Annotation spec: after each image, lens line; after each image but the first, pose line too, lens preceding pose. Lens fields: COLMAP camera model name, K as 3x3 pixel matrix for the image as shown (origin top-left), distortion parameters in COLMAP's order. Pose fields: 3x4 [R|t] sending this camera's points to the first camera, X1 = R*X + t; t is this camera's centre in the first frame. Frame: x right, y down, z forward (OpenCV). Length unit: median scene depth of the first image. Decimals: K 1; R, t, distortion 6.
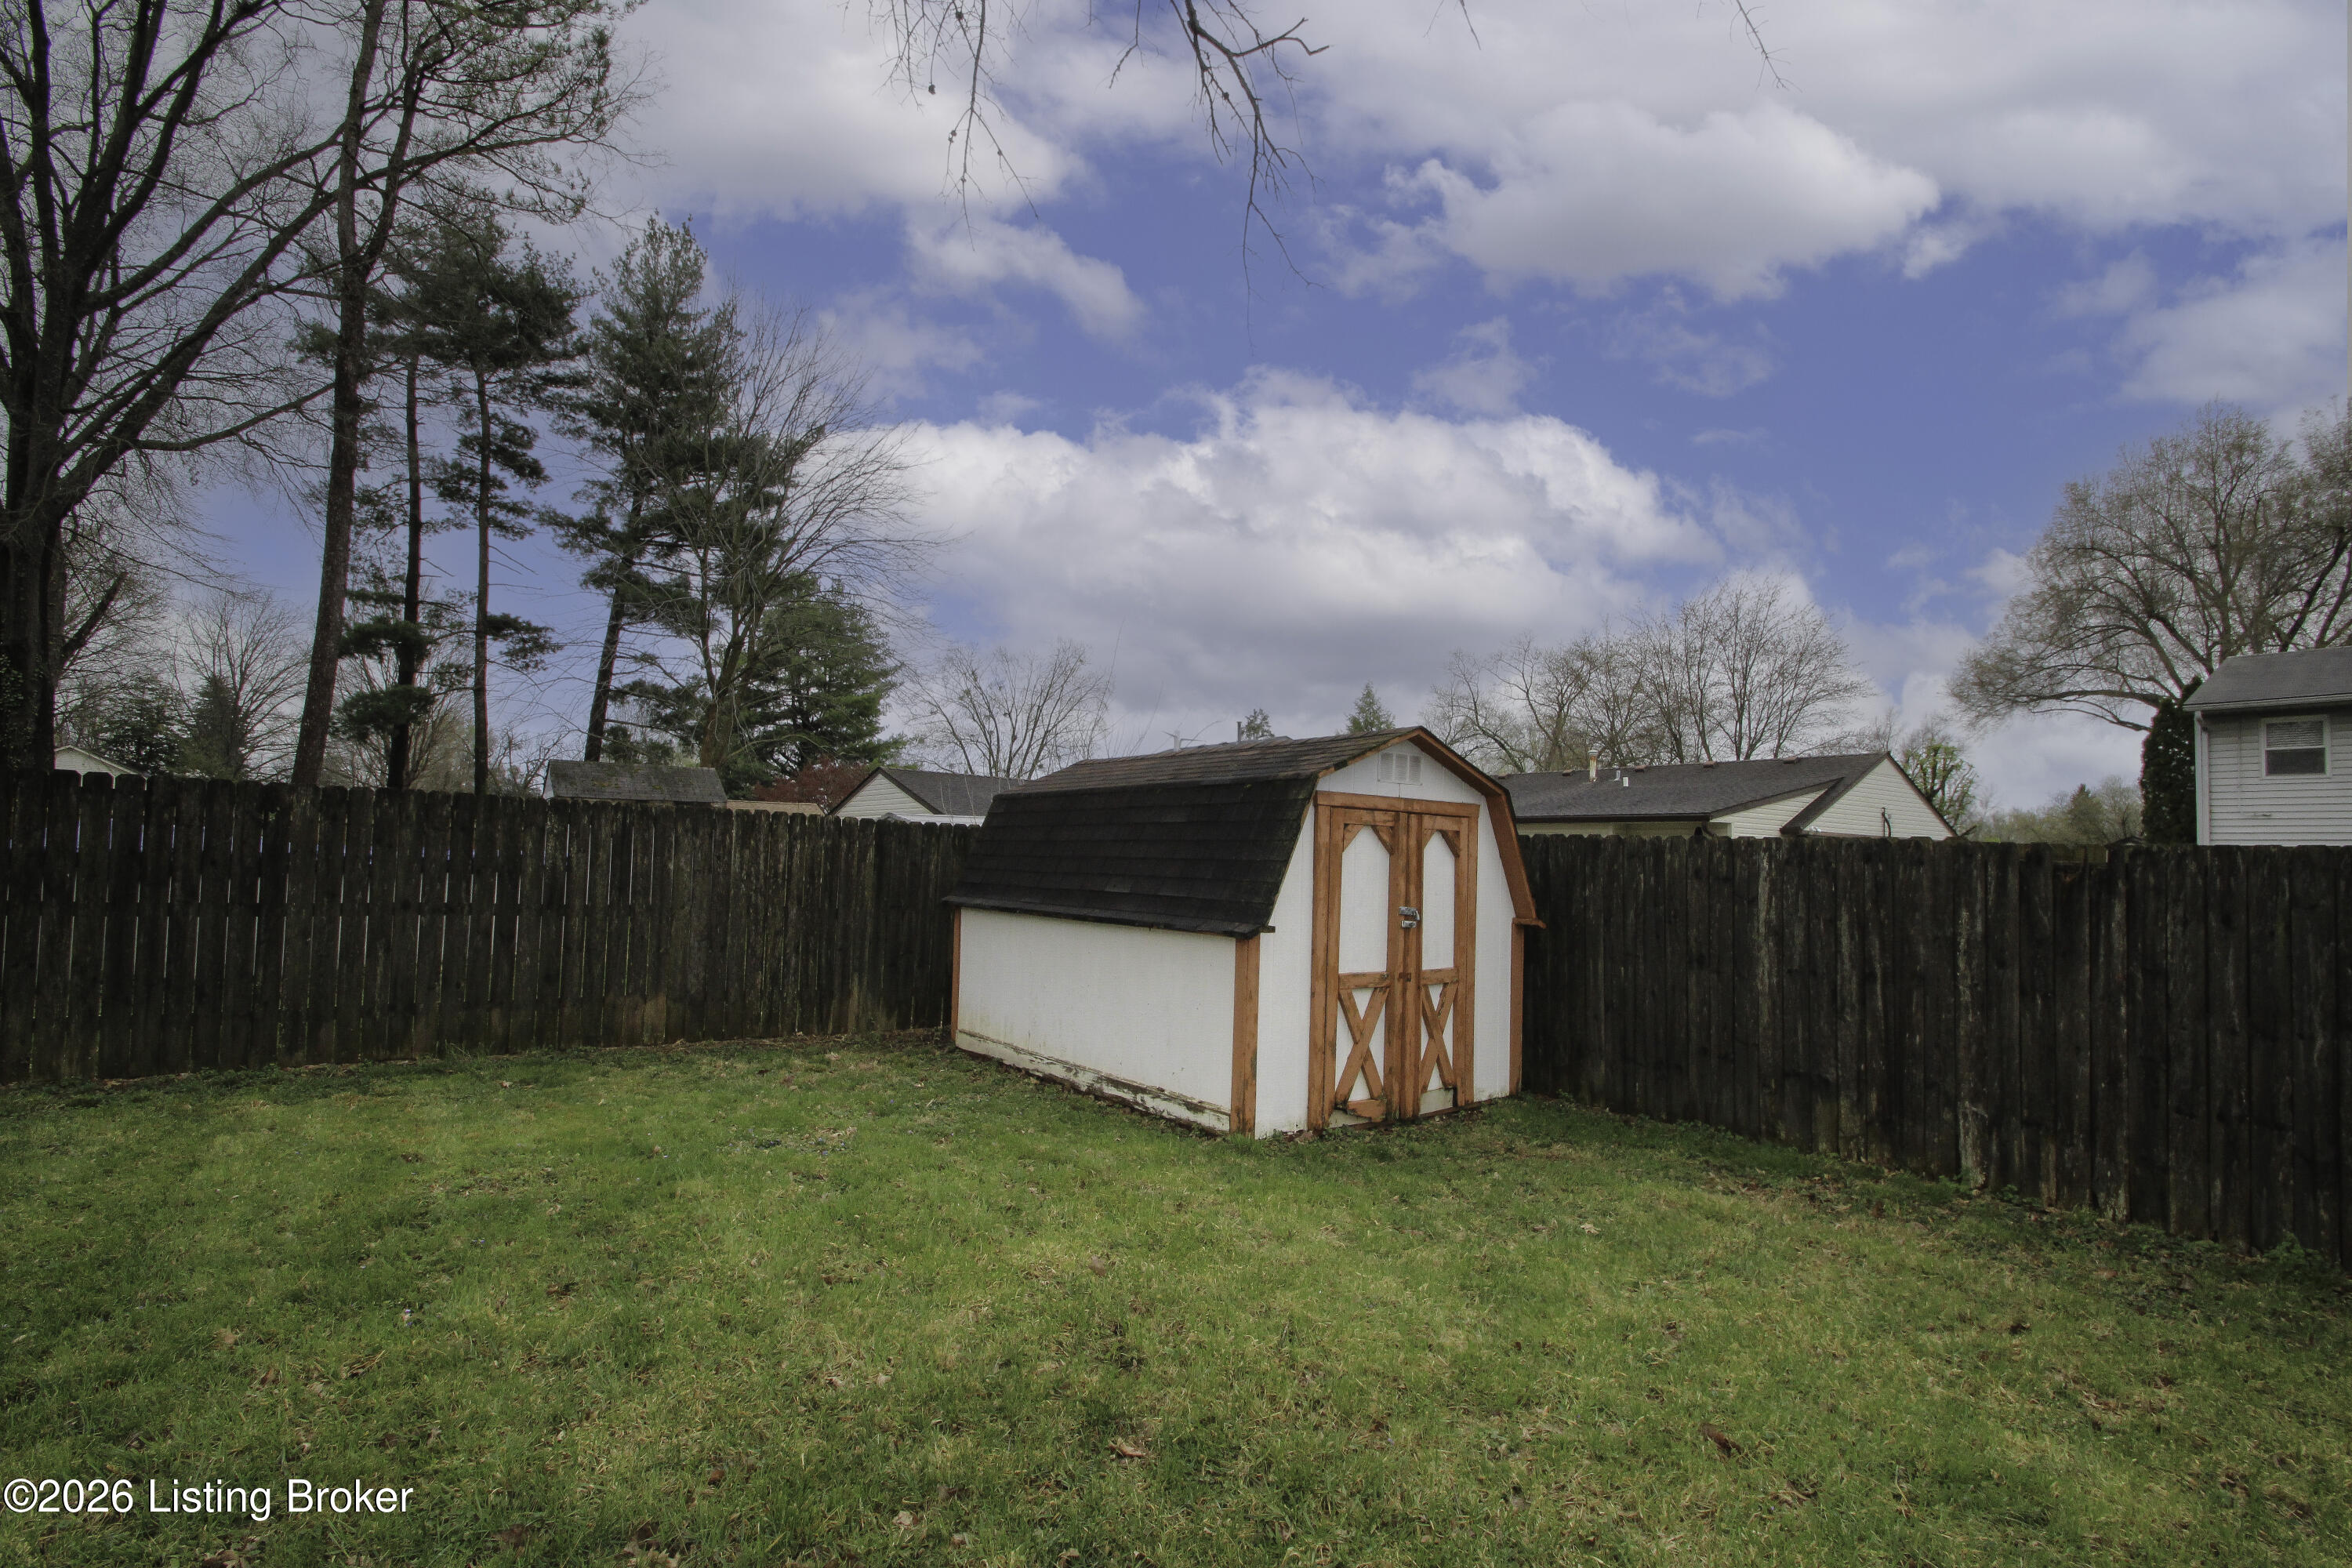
lens RADIAL K [[1110.0, 0, 1176.0], [0, 1110.0, 784.0], [0, 0, 1]] dist [0.010276, -0.016645]
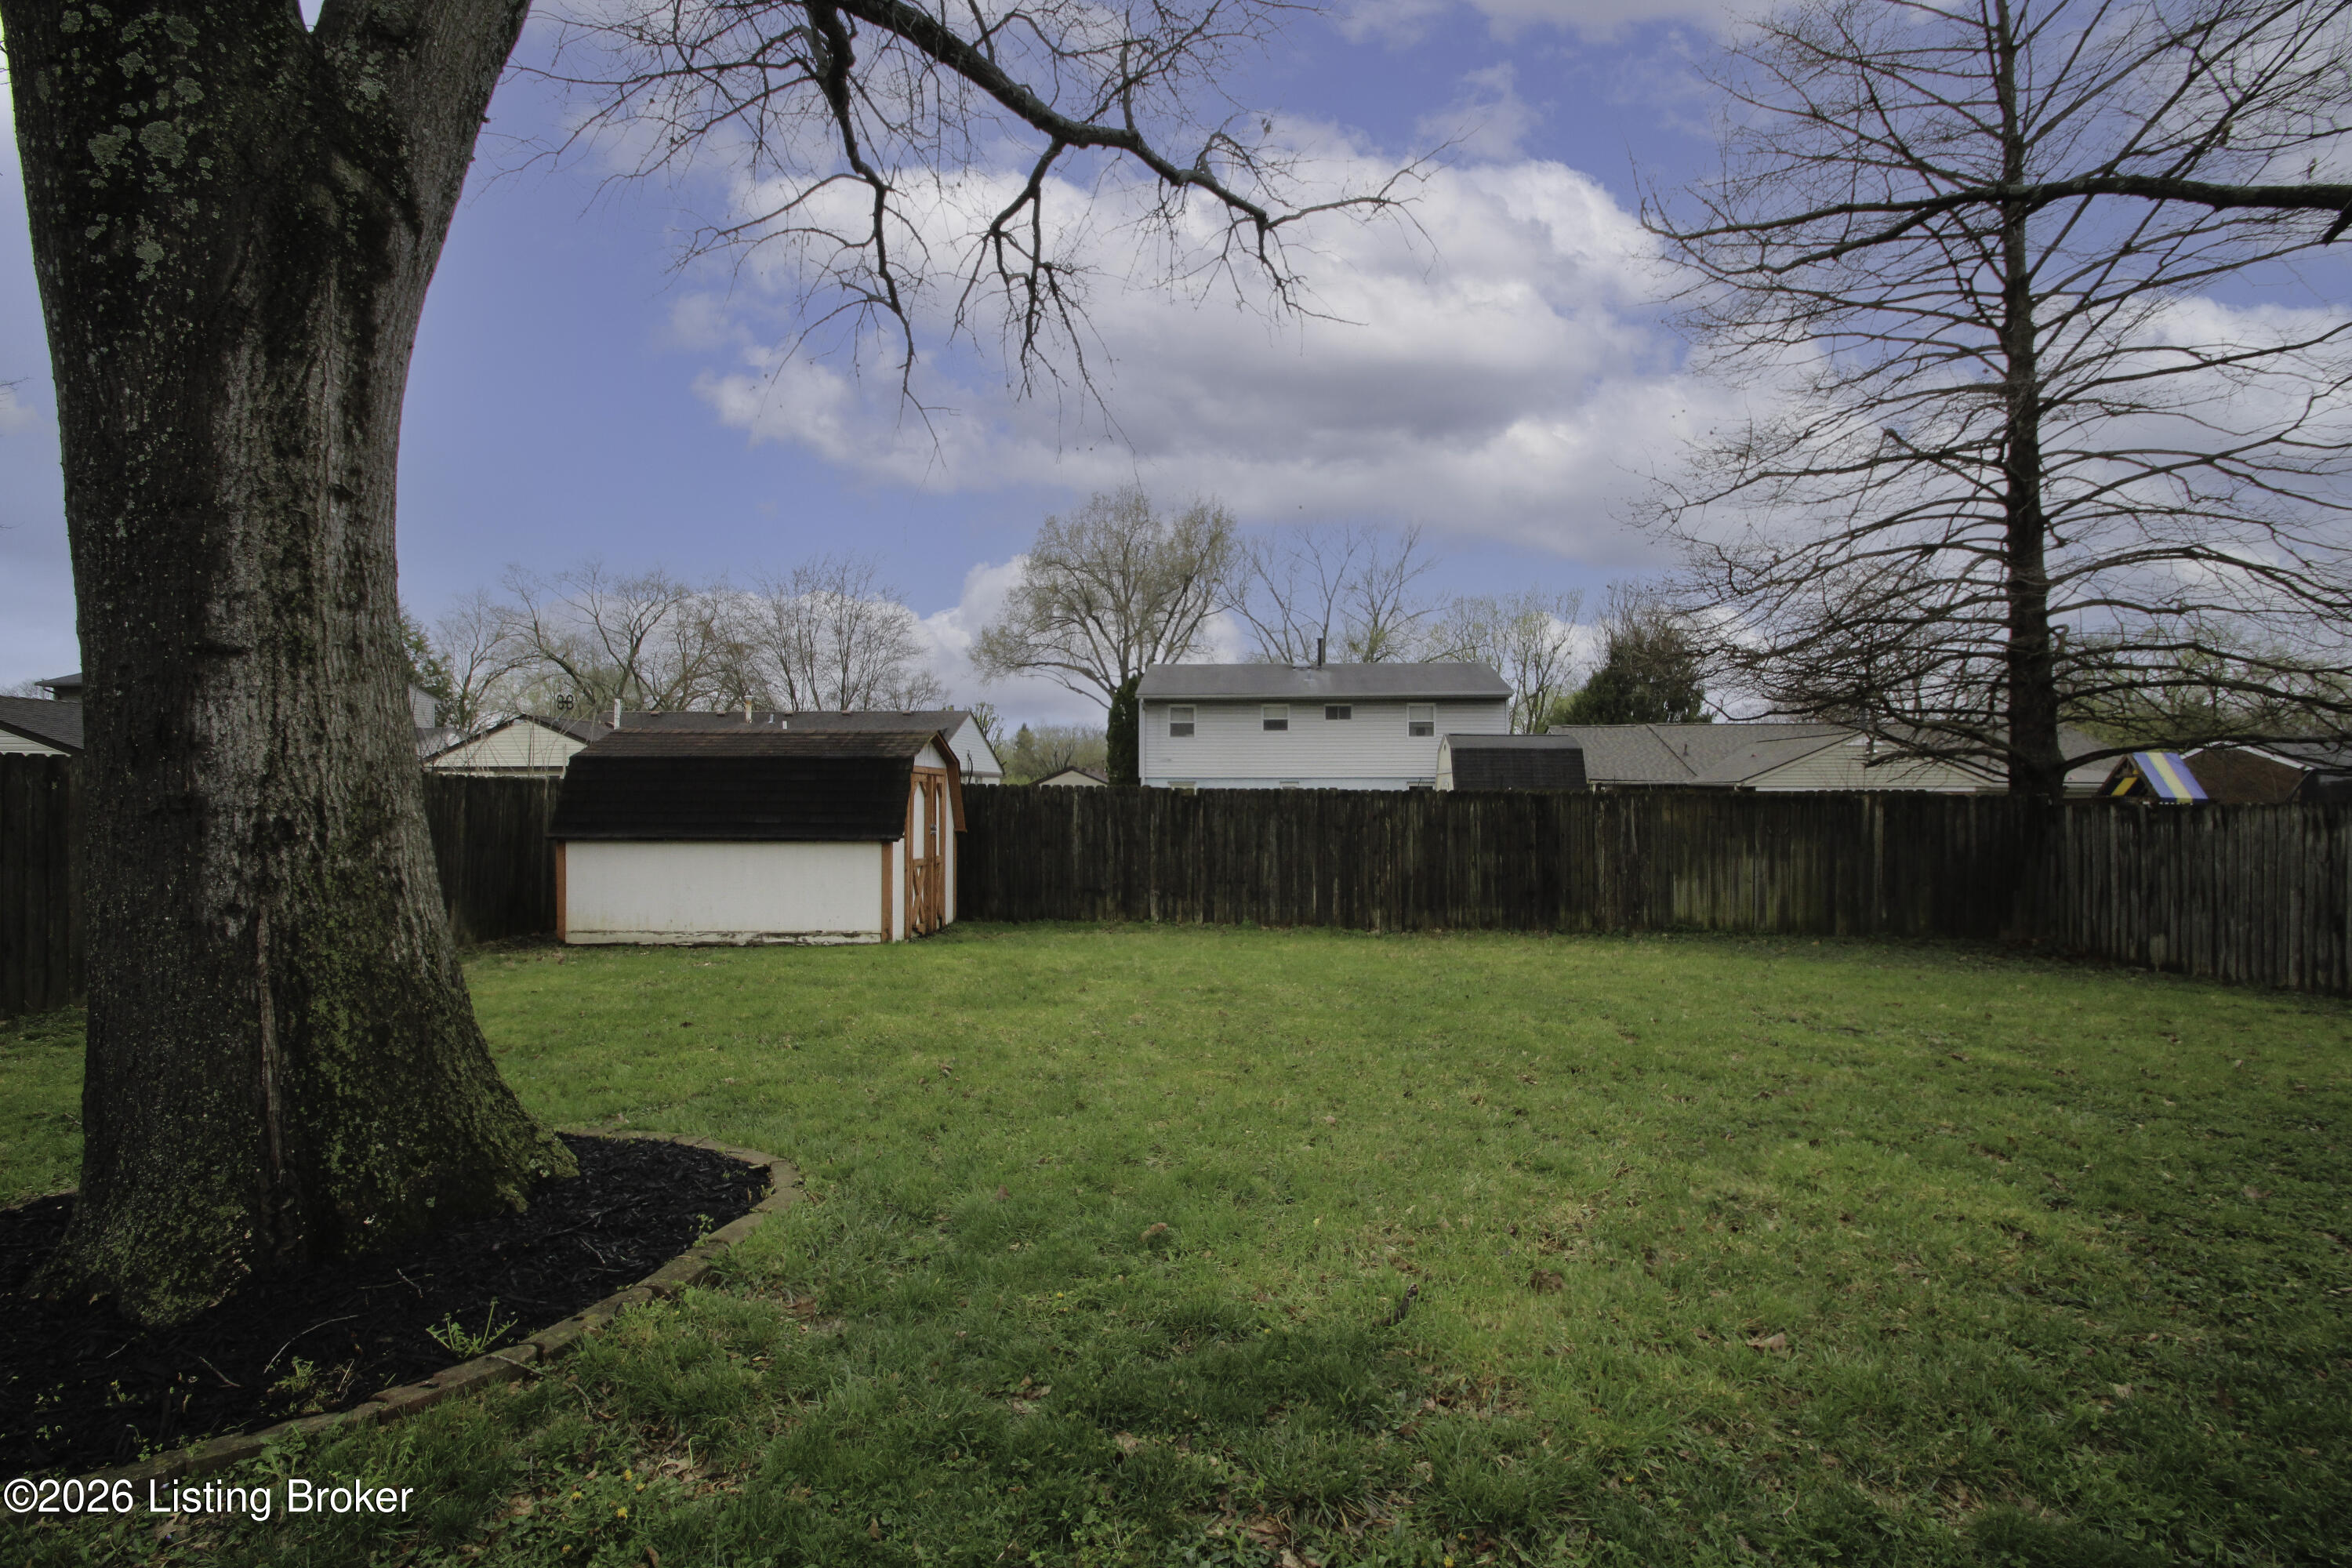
lens RADIAL K [[1086.6, 0, 1201.2], [0, 1086.6, 807.0], [0, 0, 1]] dist [0.007912, -0.014753]
pose [[0.657248, -0.030564, 0.753054, -0.307265], [-0.036786, 0.996686, 0.072559, -0.024395], [-0.752776, -0.075391, 0.653945, -0.196755]]
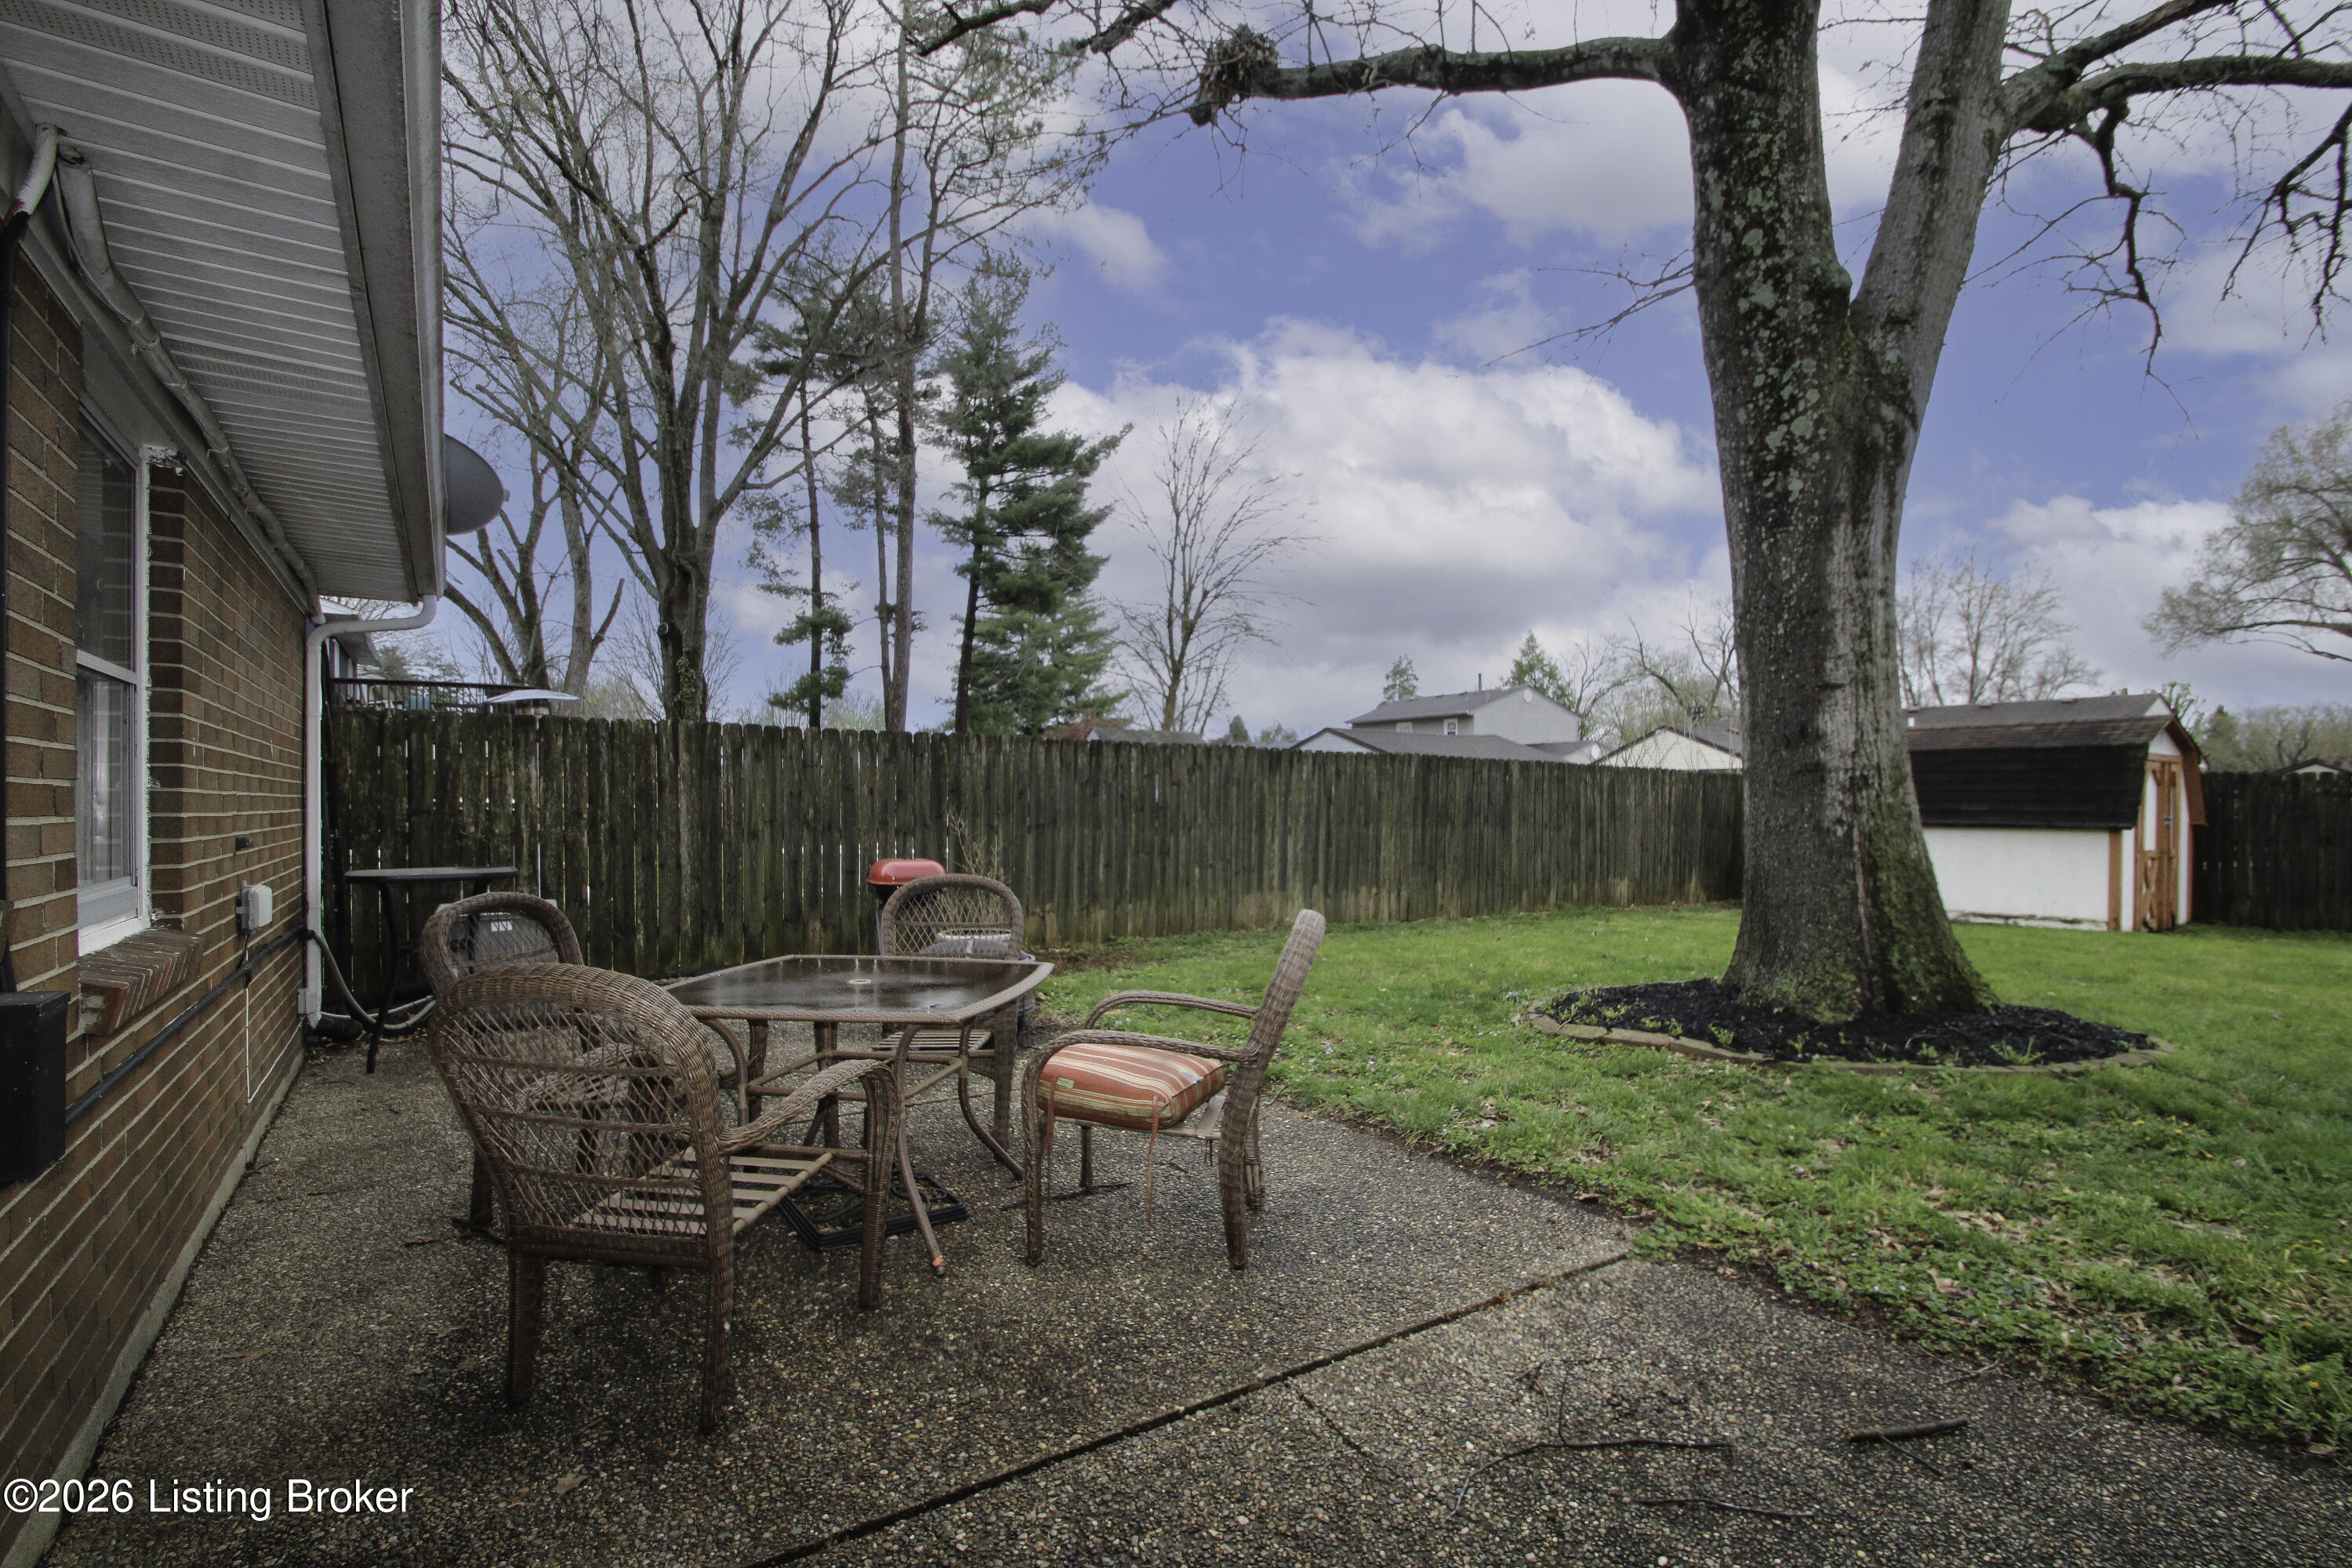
lens RADIAL K [[1086.6, 0, 1201.2], [0, 1086.6, 807.0], [0, 0, 1]] dist [0.007912, -0.014753]
pose [[0.997921, -0.020662, -0.061045, -0.427488], [0.025077, 0.997055, 0.072468, -0.023386], [0.059368, -0.073849, 0.995501, -0.289344]]
